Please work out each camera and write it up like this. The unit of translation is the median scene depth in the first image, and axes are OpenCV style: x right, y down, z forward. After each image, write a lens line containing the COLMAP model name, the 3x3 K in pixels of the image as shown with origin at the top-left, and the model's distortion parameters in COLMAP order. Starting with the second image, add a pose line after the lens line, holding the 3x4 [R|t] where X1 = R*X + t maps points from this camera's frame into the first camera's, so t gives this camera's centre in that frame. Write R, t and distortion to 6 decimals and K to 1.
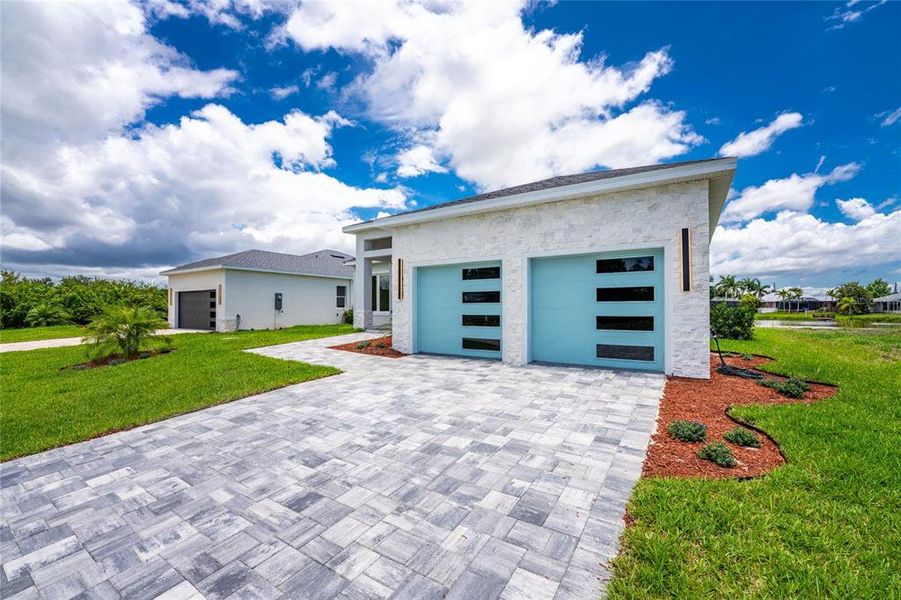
lens RADIAL K [[364.3, 0, 445.9], [0, 364.3, 303.8], [0, 0, 1]] dist [-0.000366, 0.000044]
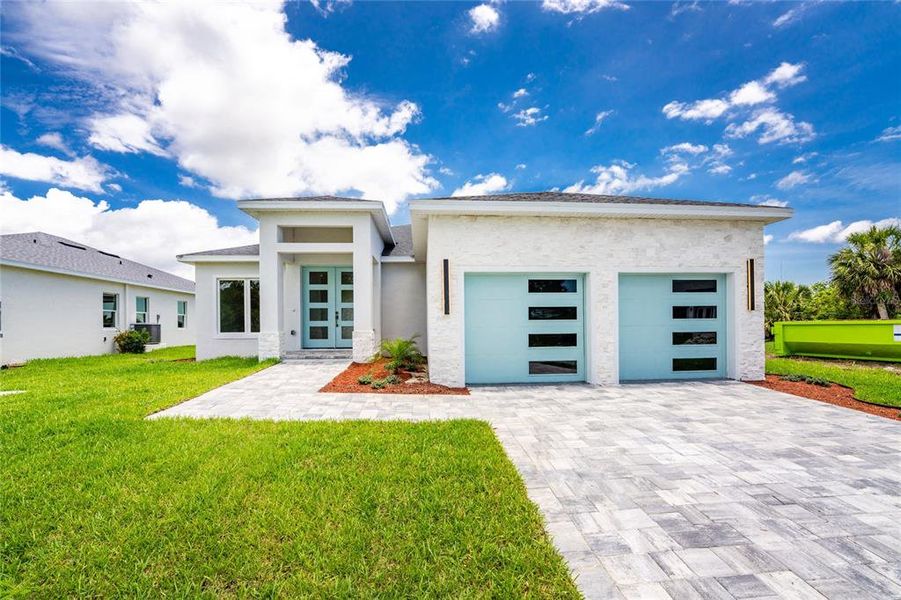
lens RADIAL K [[377.5, 0, 431.5], [0, 377.5, 318.4], [0, 0, 1]] dist [-0.021089, -0.000059]
pose [[0.797007, 0.010153, 0.603884, -0.805488], [0.000133, 0.999856, -0.016987, 0.011761], [-0.603969, 0.013619, 0.796891, 0.548378]]
